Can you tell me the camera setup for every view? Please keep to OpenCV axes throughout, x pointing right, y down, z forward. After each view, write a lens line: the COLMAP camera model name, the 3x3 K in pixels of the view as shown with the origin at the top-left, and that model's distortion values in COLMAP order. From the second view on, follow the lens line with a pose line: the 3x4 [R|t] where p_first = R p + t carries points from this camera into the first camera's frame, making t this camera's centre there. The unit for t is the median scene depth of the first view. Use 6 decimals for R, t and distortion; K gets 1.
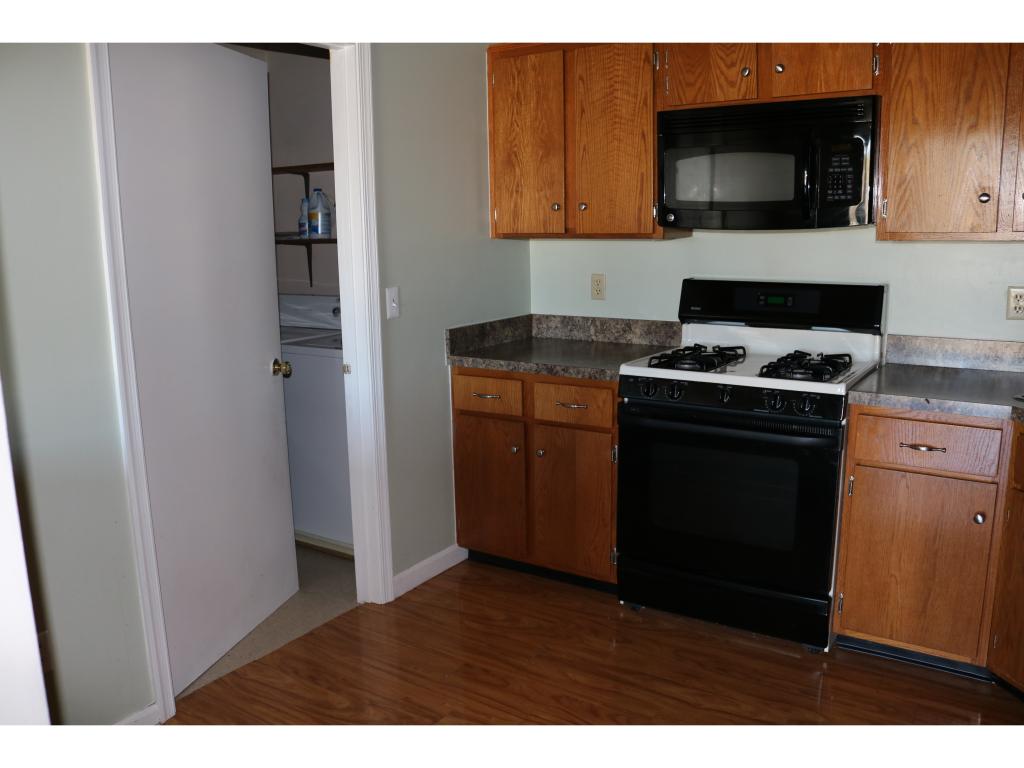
lens RADIAL K [[857.1, 0, 510.6], [0, 857.1, 389.4], [0, 0, 1]] dist [-0.147583, 0.114013]
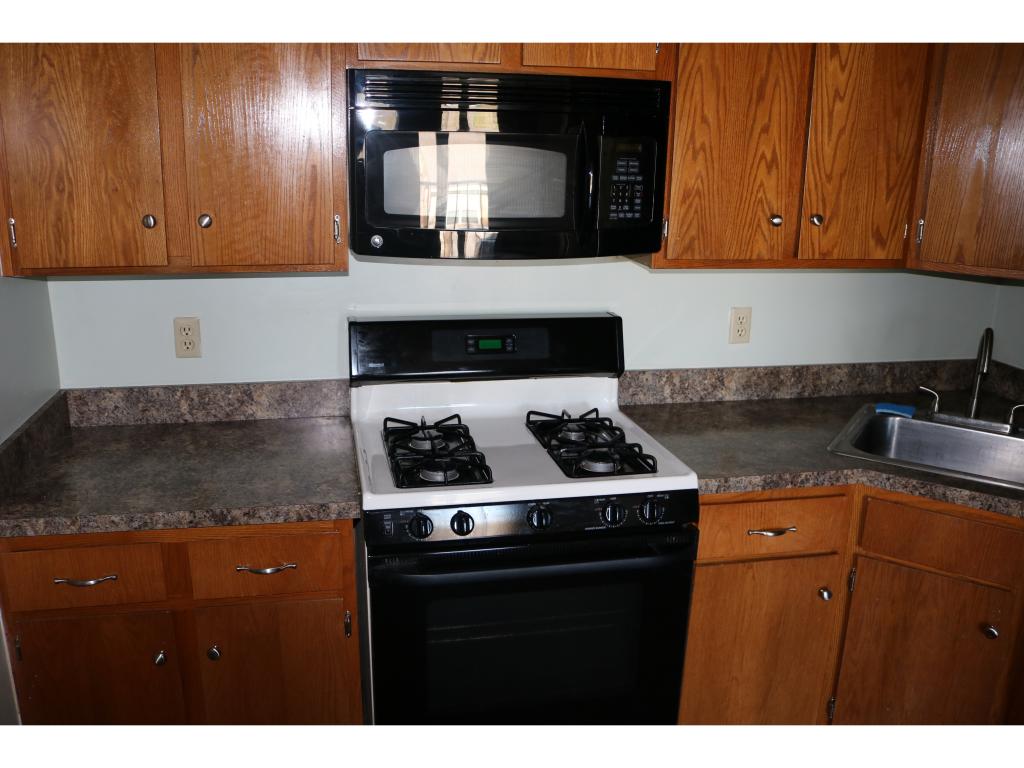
lens RADIAL K [[857.1, 0, 501.2], [0, 857.1, 391.5], [0, 0, 1]] dist [-0.147583, 0.114013]
pose [[0.699833, -0.161413, 0.695830, -0.210817], [0.103252, 0.986763, 0.125055, -0.165049], [-0.706804, -0.015672, 0.707235, 0.493807]]
